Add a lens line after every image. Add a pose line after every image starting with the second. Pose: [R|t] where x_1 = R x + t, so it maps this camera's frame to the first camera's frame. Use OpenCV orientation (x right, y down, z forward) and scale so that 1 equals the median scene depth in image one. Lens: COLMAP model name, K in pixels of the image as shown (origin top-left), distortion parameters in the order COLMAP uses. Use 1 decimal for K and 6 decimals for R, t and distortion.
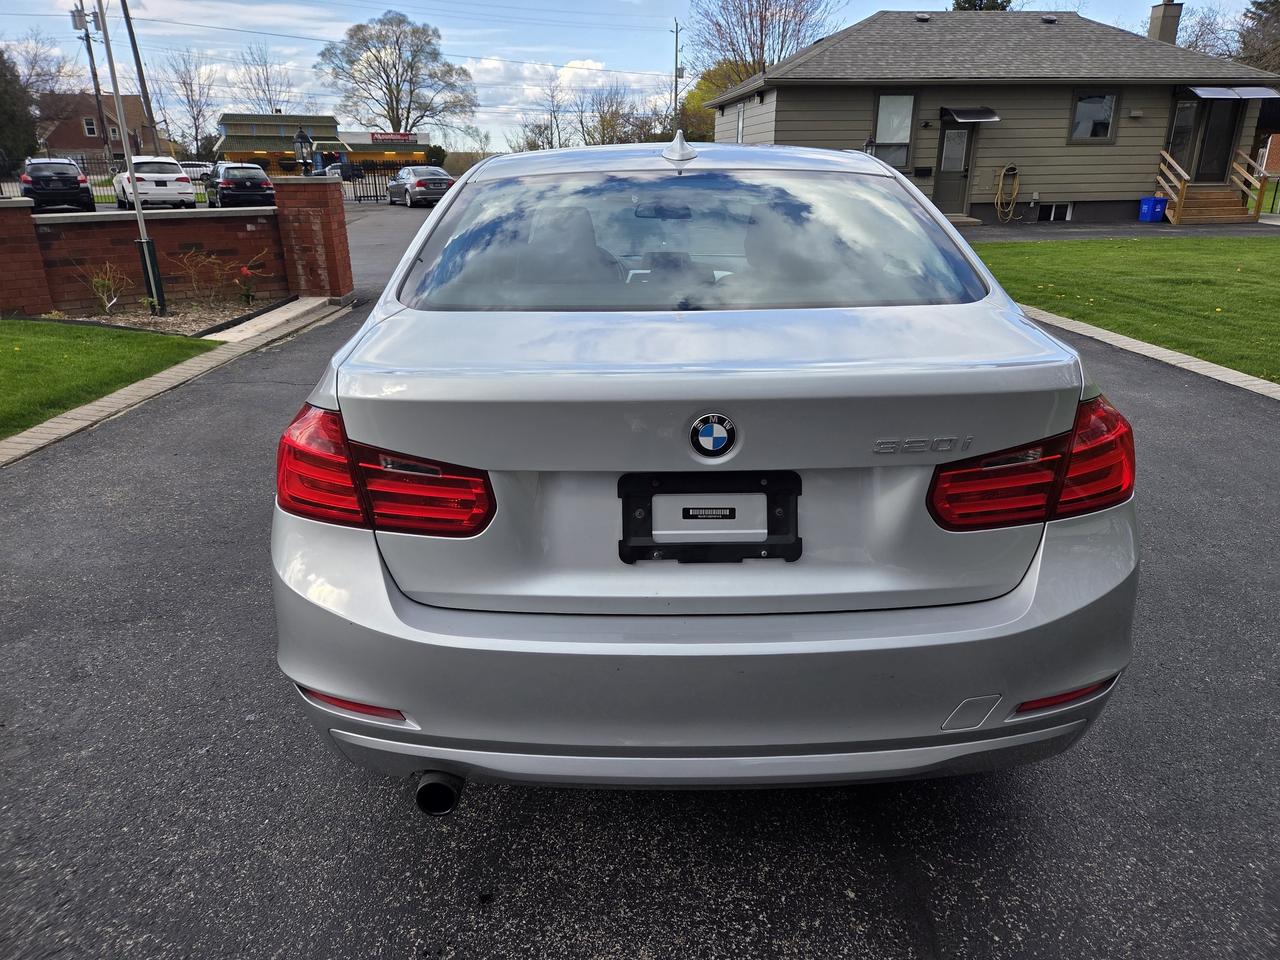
lens RADIAL K [[852.8, 0, 645.5], [0, 852.8, 472.4], [0, 0, 1]] dist [0.074546, -0.059242]
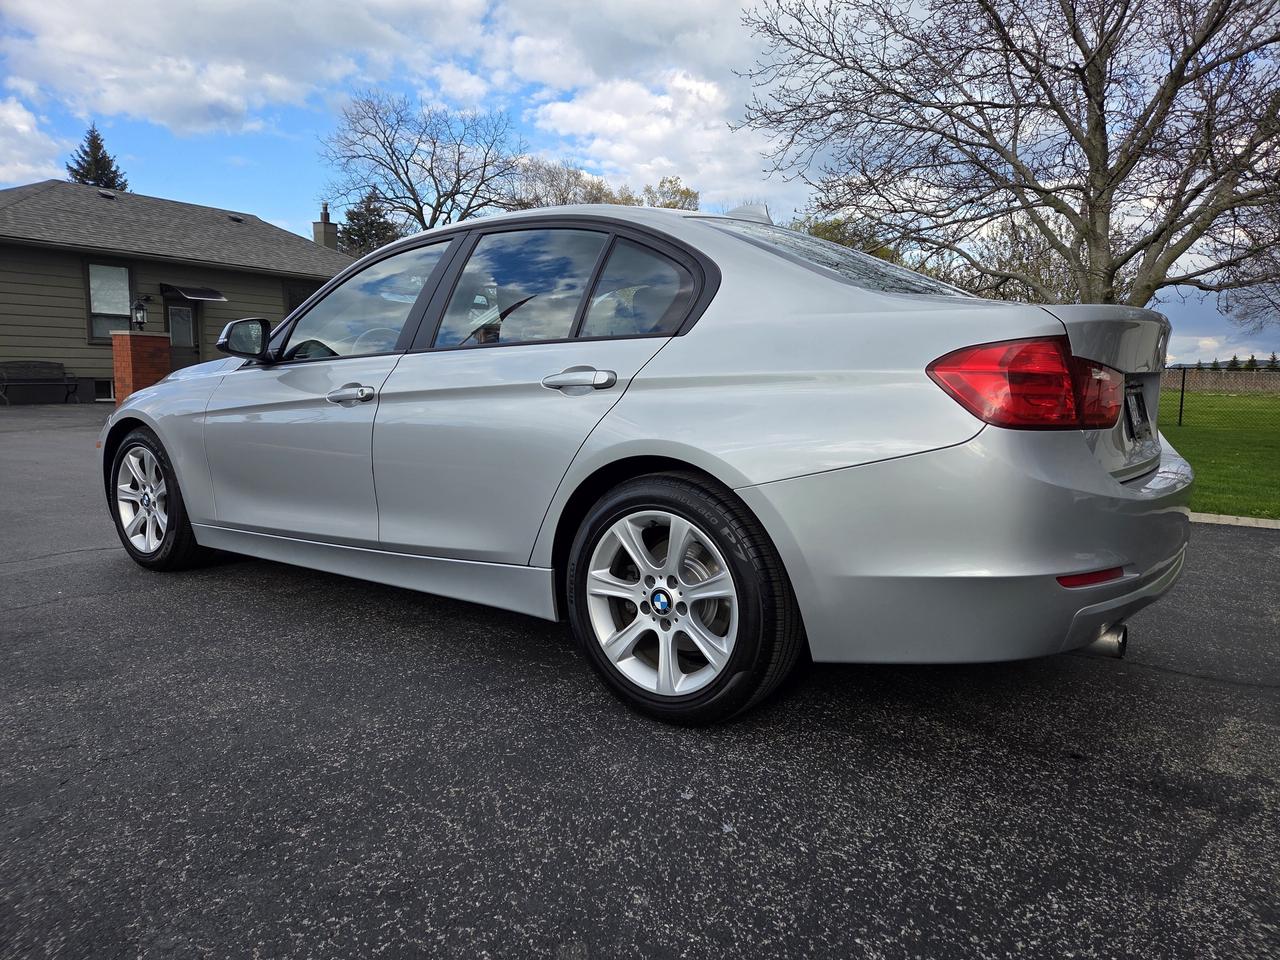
lens RADIAL K [[852.8, 0, 640.3], [0, 852.8, 482.6], [0, 0, 1]] dist [0.074546, -0.059242]
pose [[0.601125, -0.090969, 0.793961, -0.132198], [0.249710, 0.965135, -0.078479, 0.006410], [-0.759140, 0.245435, 0.602882, 0.057836]]
